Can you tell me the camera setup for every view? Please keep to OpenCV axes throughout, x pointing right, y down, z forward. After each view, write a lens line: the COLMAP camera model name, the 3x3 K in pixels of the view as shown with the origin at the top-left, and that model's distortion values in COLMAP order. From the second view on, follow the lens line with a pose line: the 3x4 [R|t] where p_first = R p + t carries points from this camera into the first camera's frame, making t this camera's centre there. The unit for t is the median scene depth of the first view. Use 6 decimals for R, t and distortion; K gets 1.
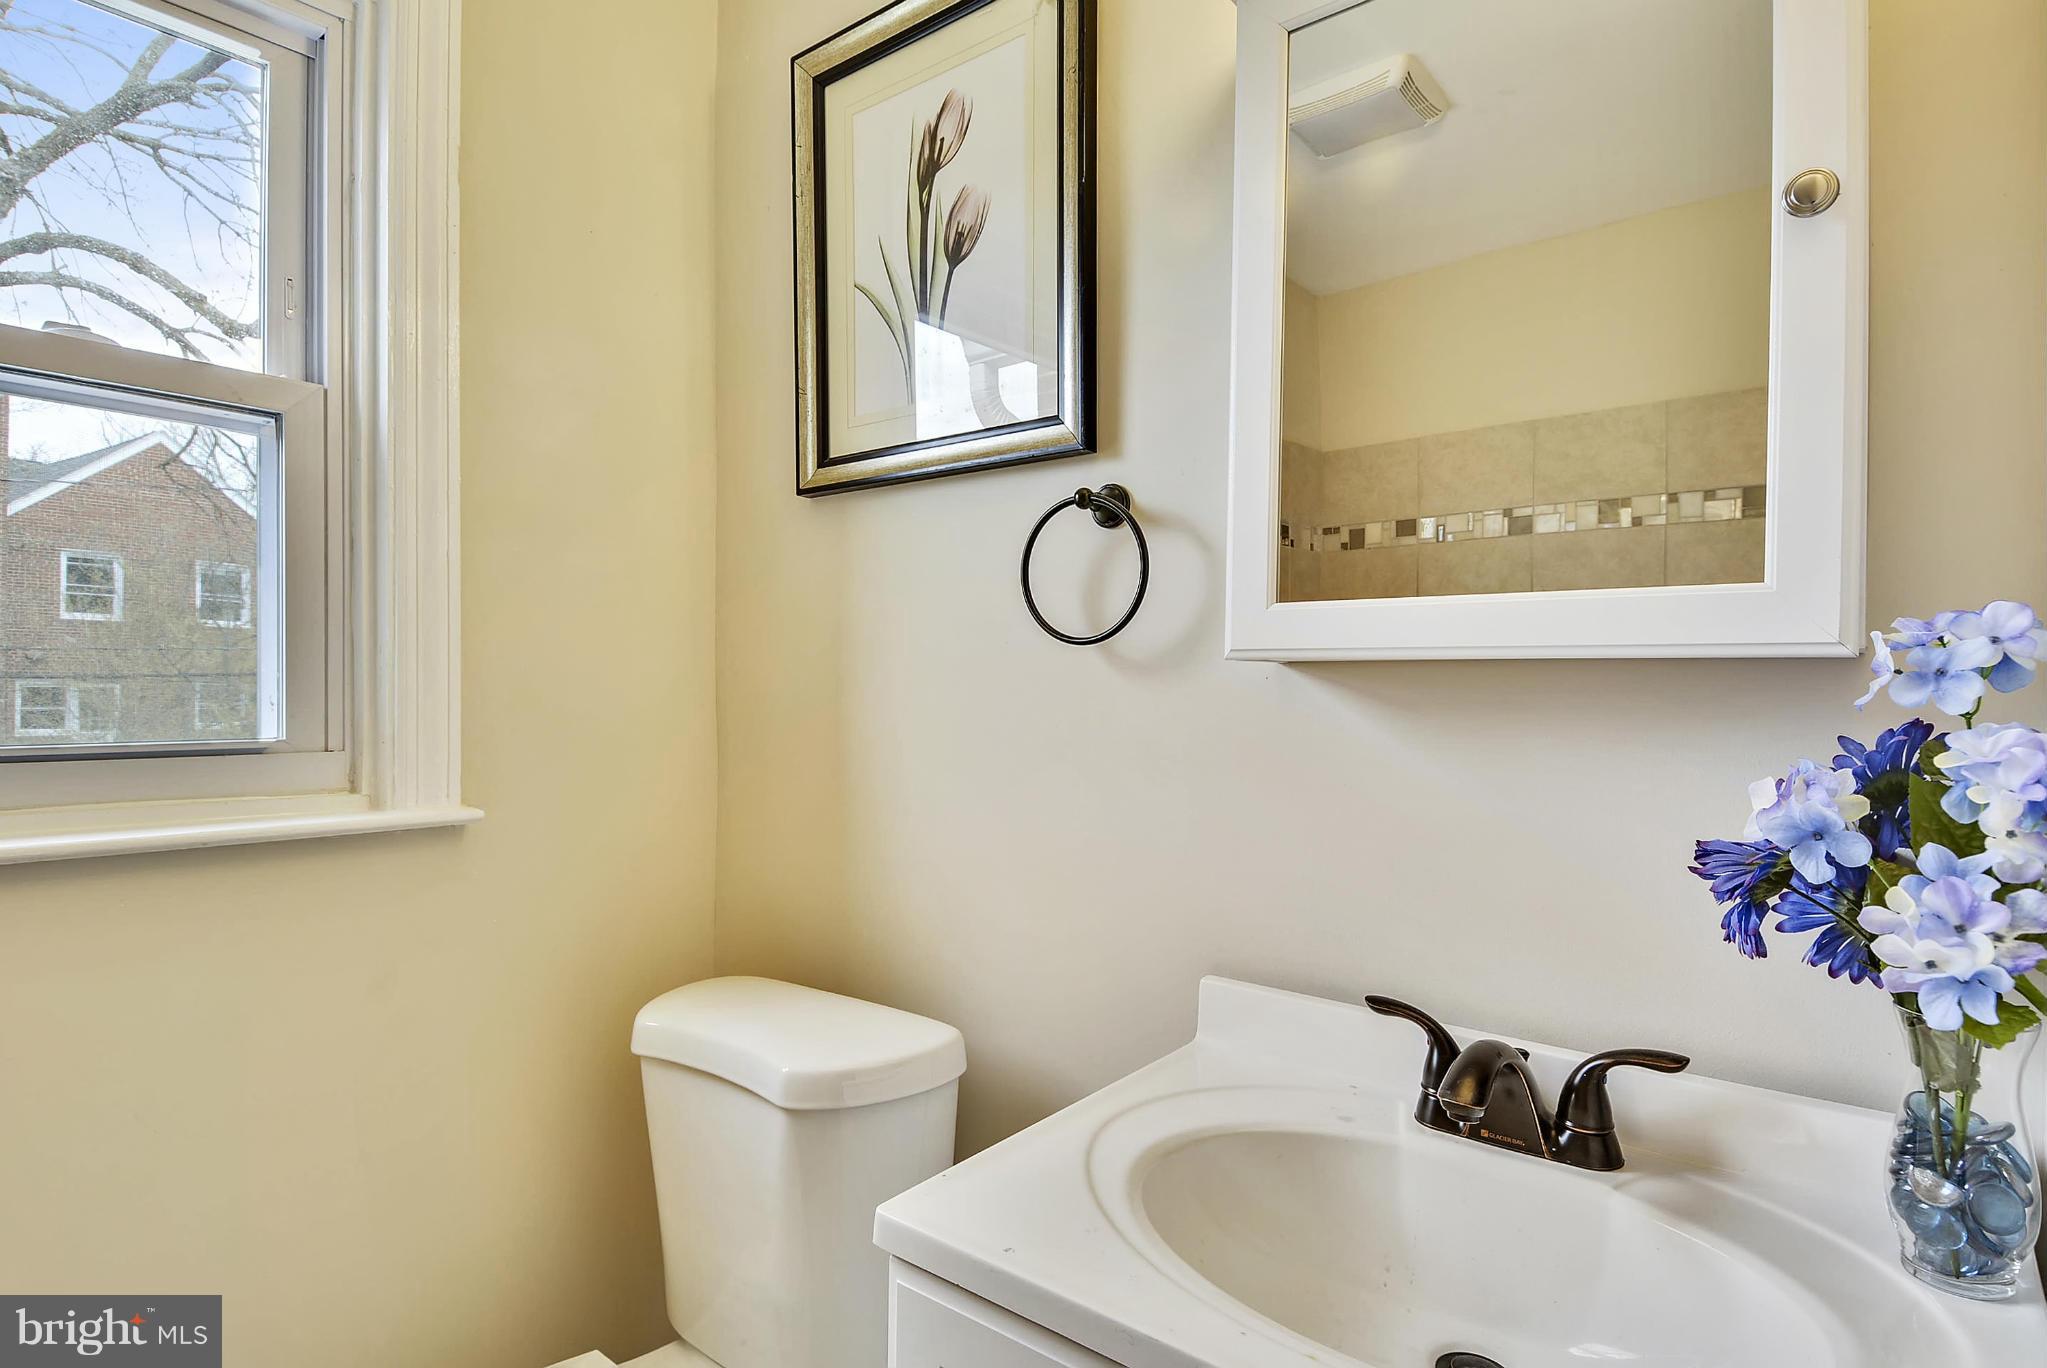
lens RADIAL K [[1073.6, 0, 1034.7], [0, 1073.6, 709.6], [0, 0, 1]] dist [0.083071, -0.064380]
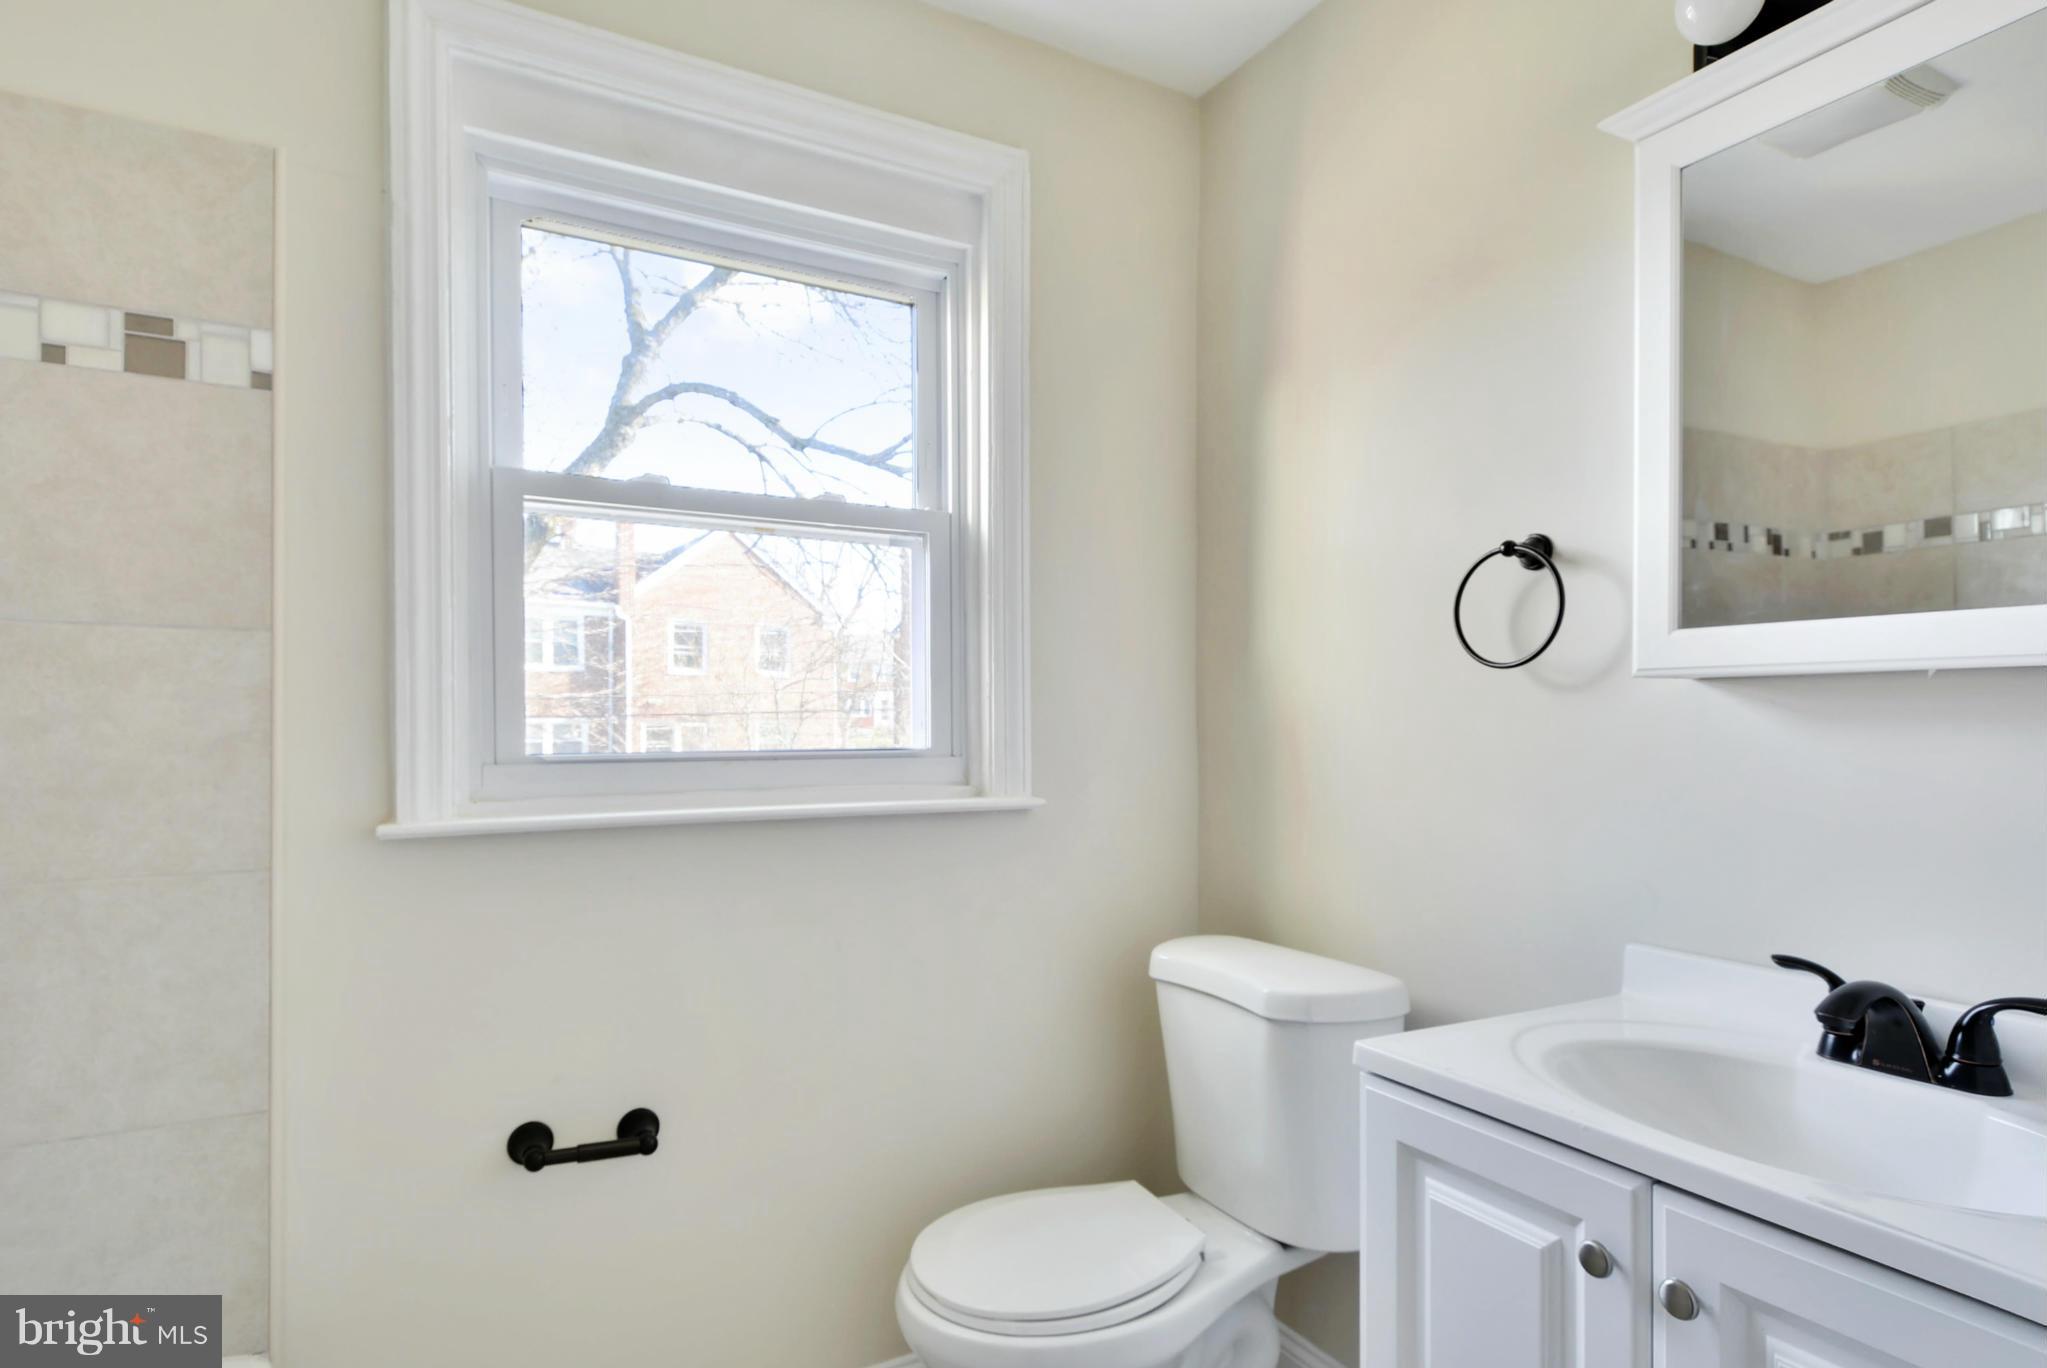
lens RADIAL K [[1089.2, 0, 988.8], [0, 1089.2, 757.0], [0, 0, 1]] dist [0.081437, -0.068574]
pose [[0.909524, 0.002768, -0.415643, 0.019534], [0.002222, 0.999931, 0.011522, 0.022386], [0.415646, -0.011403, 0.909455, -0.346422]]
